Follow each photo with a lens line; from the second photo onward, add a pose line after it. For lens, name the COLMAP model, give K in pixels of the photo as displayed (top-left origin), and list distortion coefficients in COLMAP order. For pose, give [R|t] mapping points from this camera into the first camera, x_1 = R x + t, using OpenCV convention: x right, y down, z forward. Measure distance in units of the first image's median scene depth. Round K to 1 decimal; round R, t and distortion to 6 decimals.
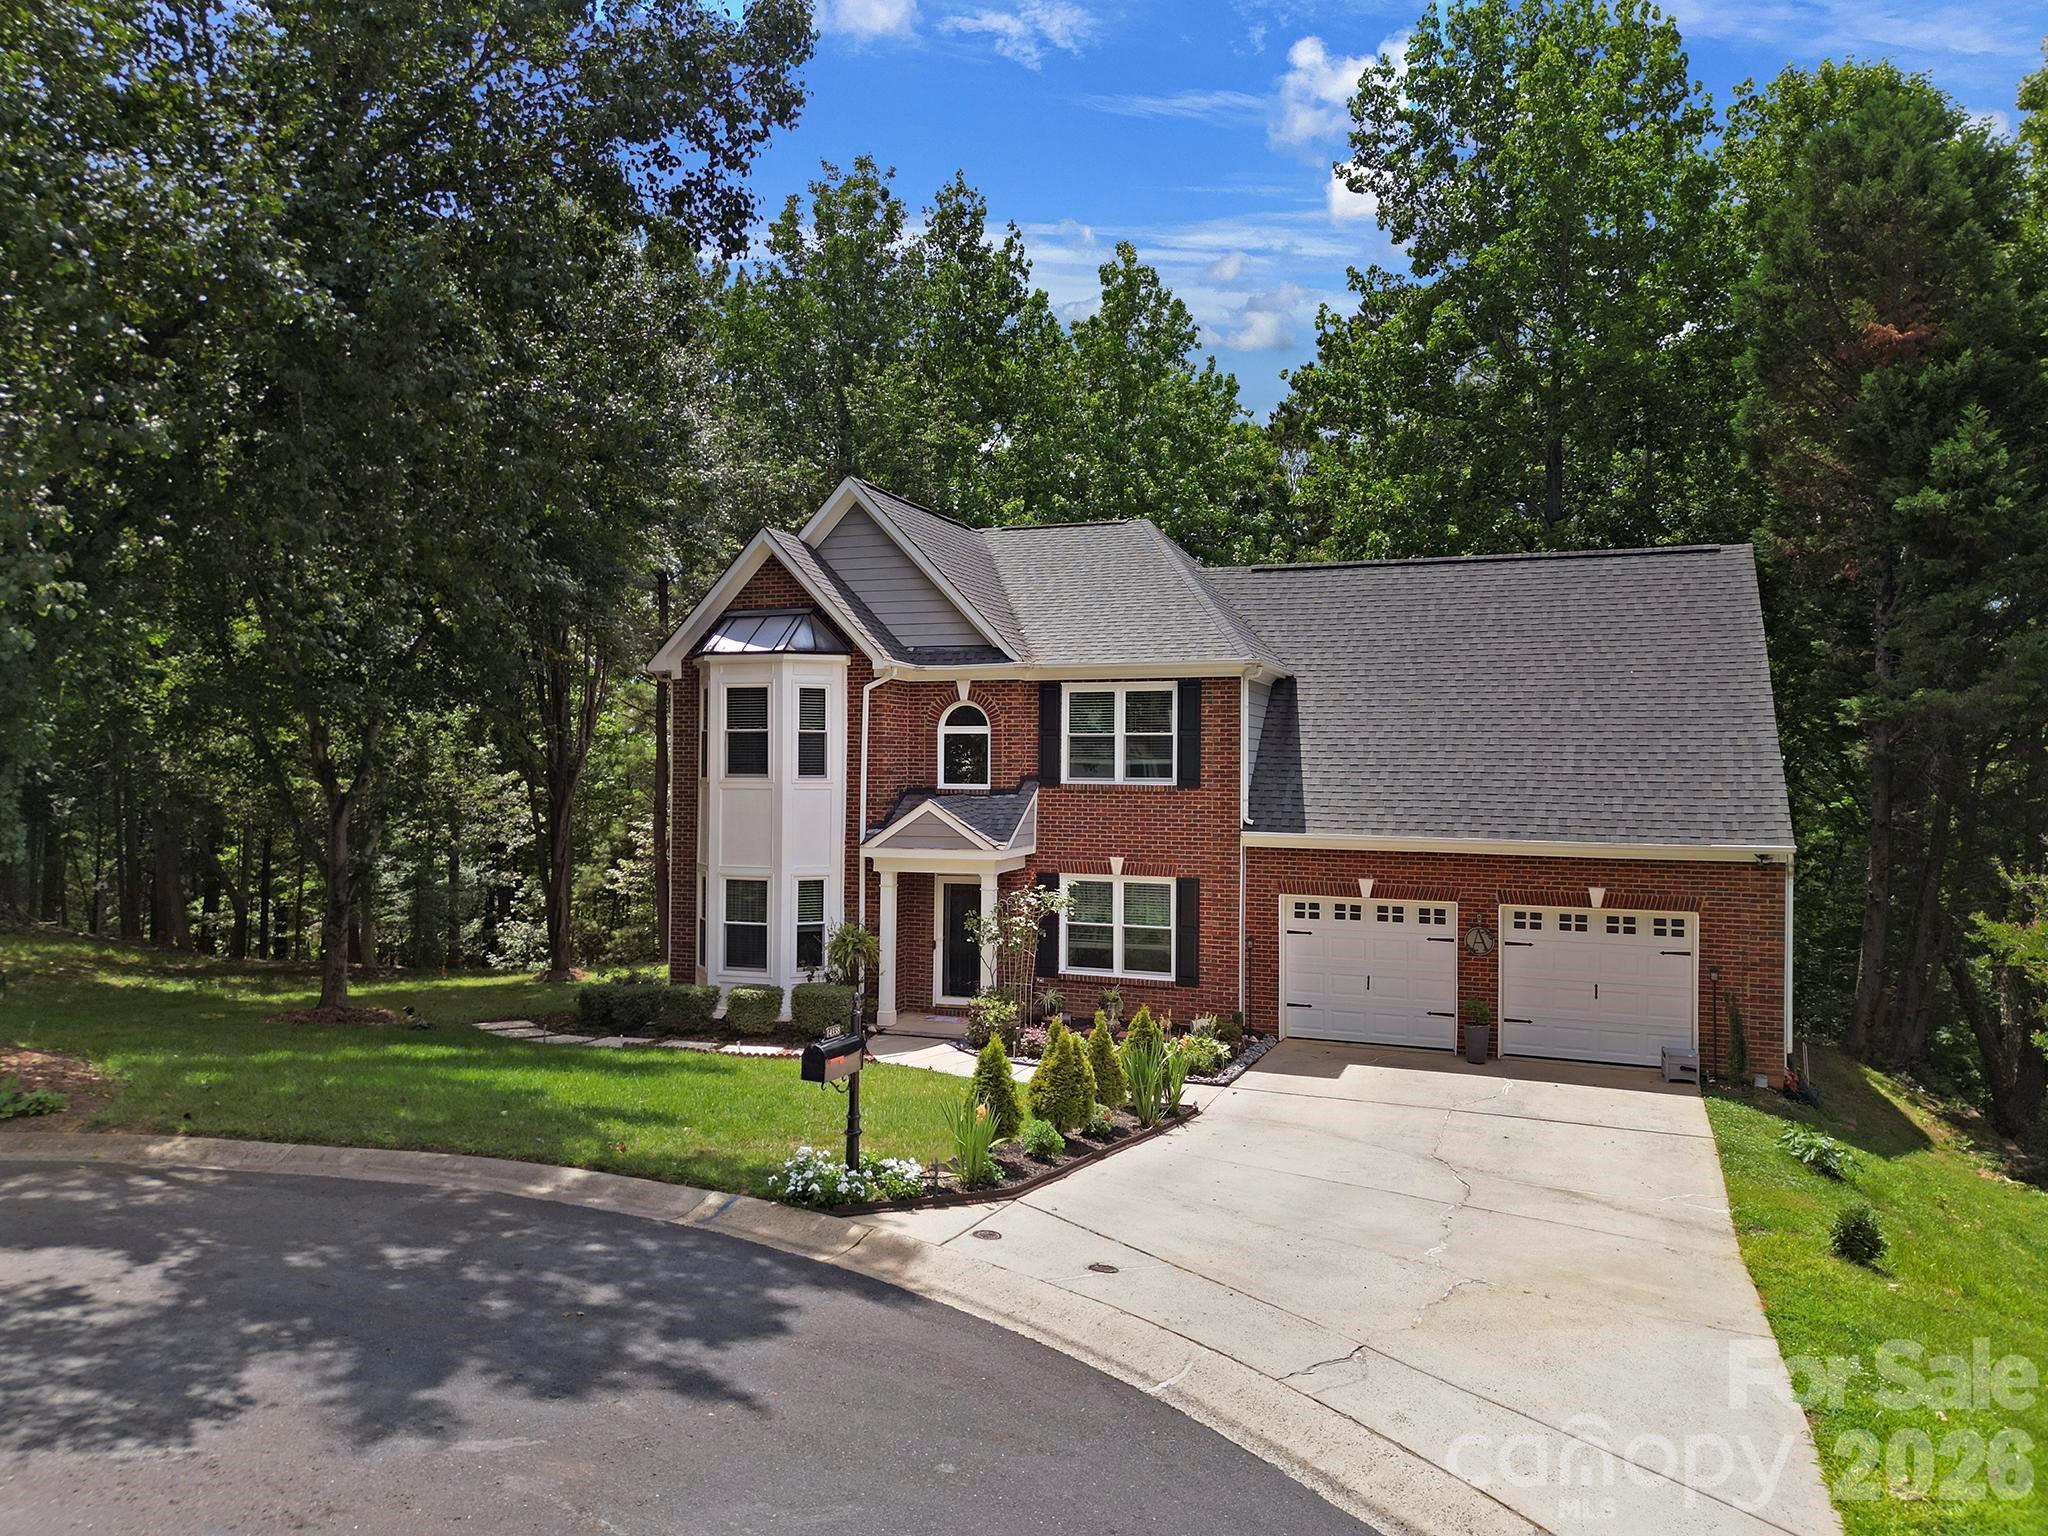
lens RADIAL K [[1429.4, 0, 1026.3], [0, 1429.4, 772.2], [0, 0, 1]] dist [0.056948, -0.052955]
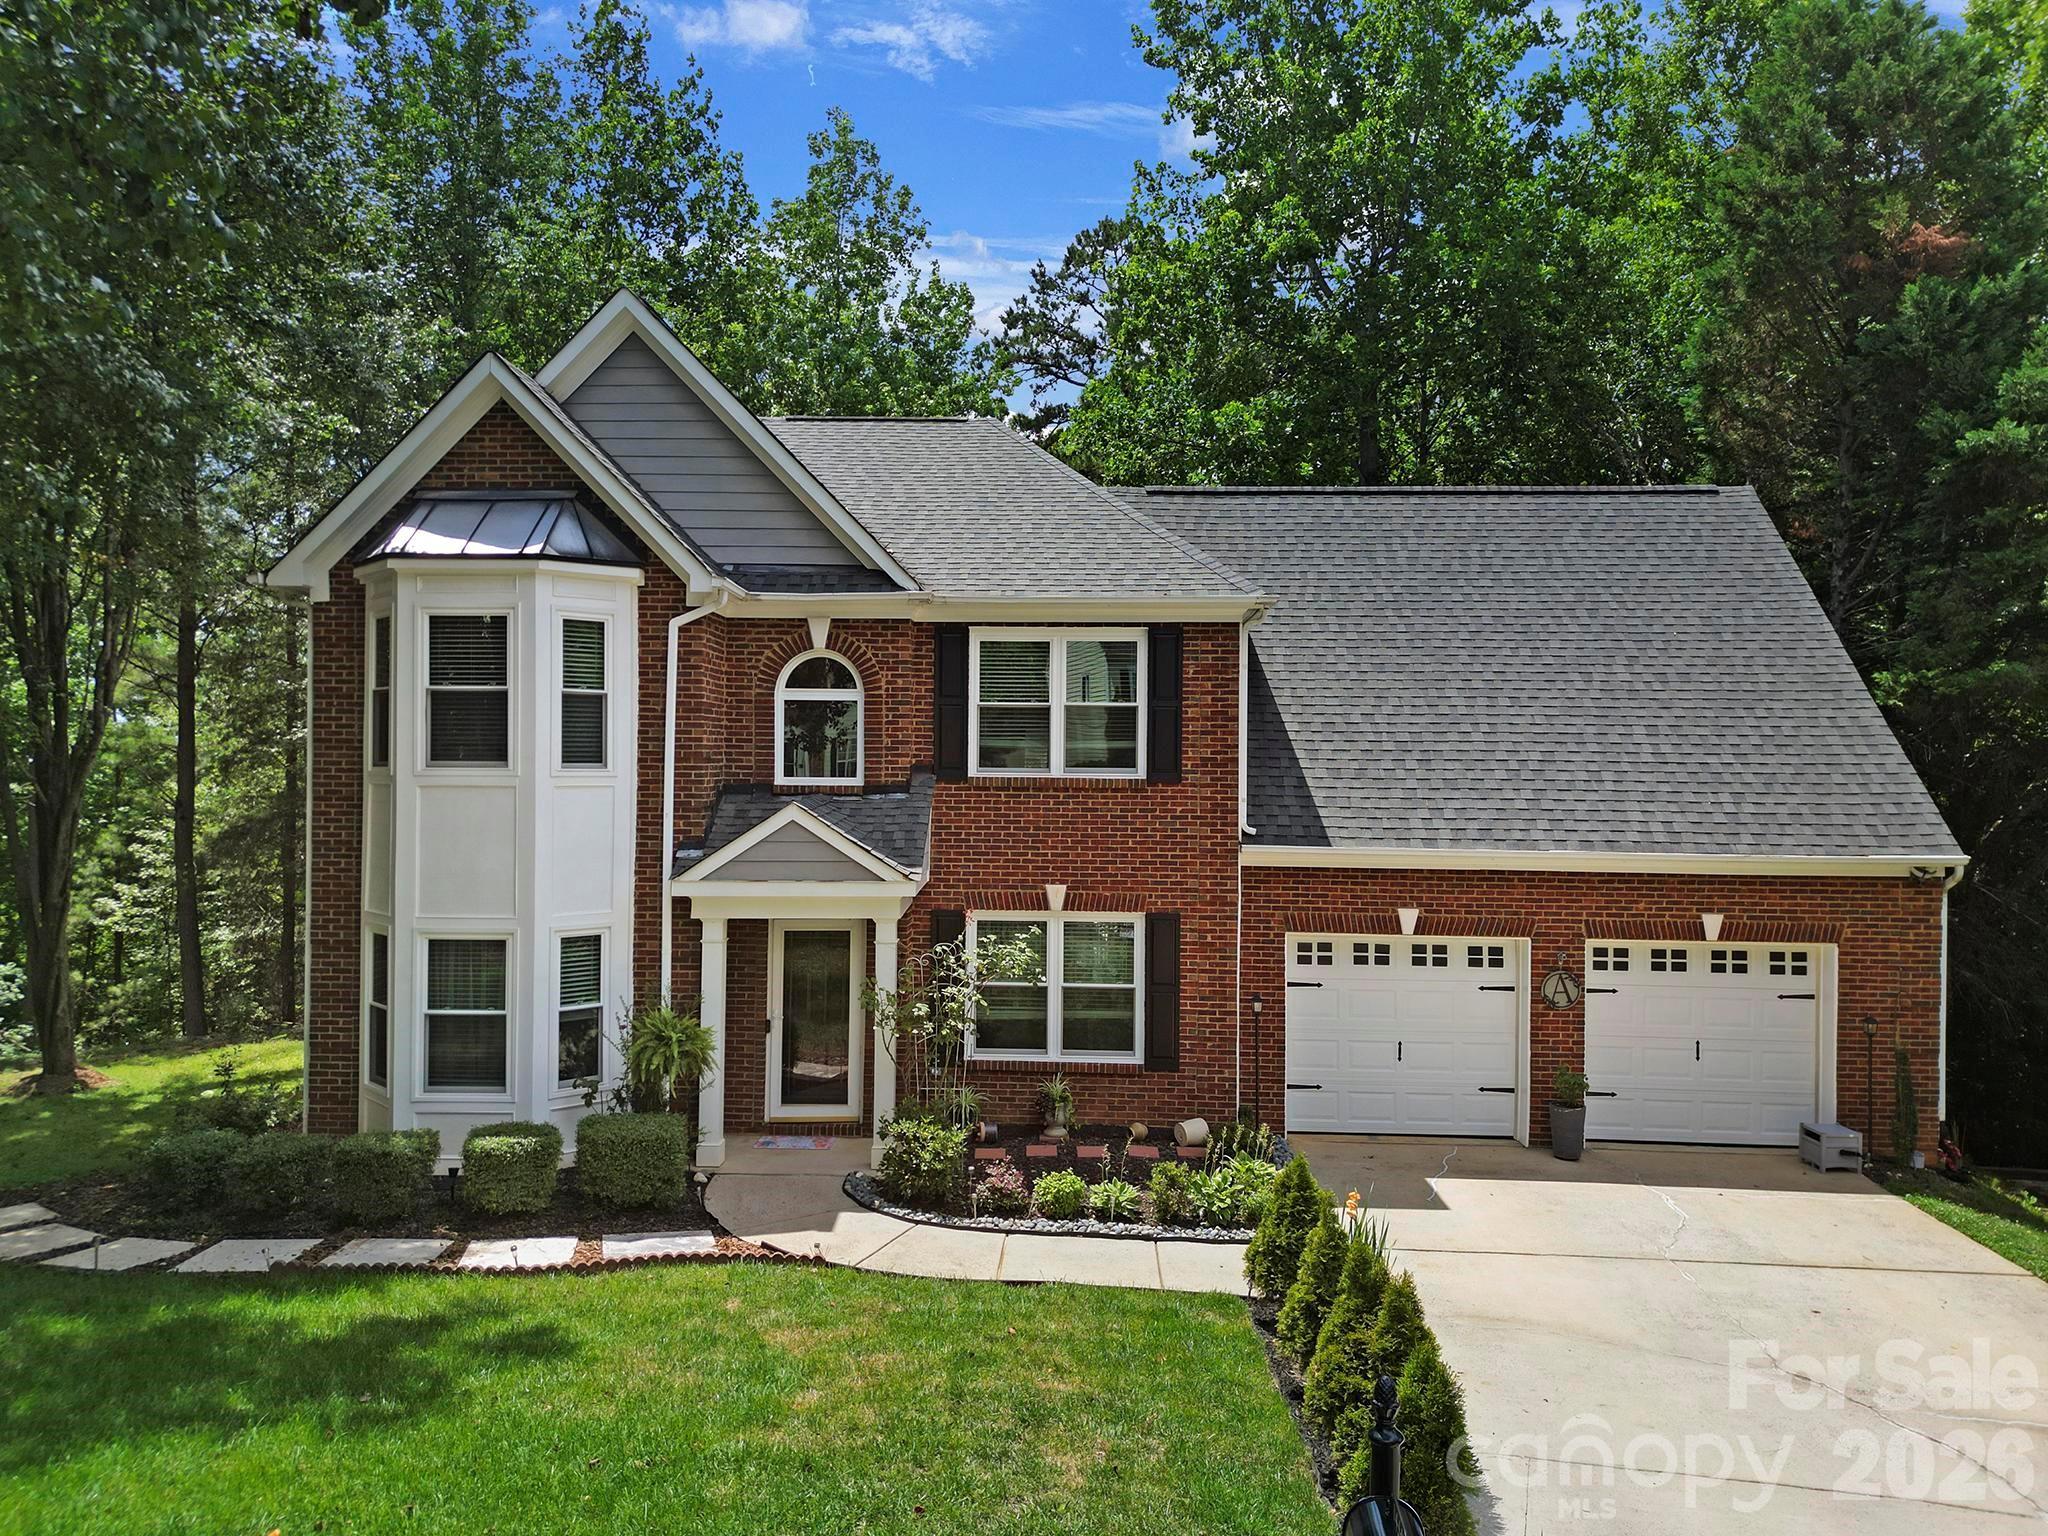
lens RADIAL K [[1429.4, 0, 1024.9], [0, 1429.4, 773.2], [0, 0, 1]] dist [0.056948, -0.052955]
pose [[0.949559, -0.000918, 0.313587, -0.163584], [-0.001147, 0.999979, 0.006401, 0.002077], [-0.313586, -0.006438, 0.949538, 0.361294]]
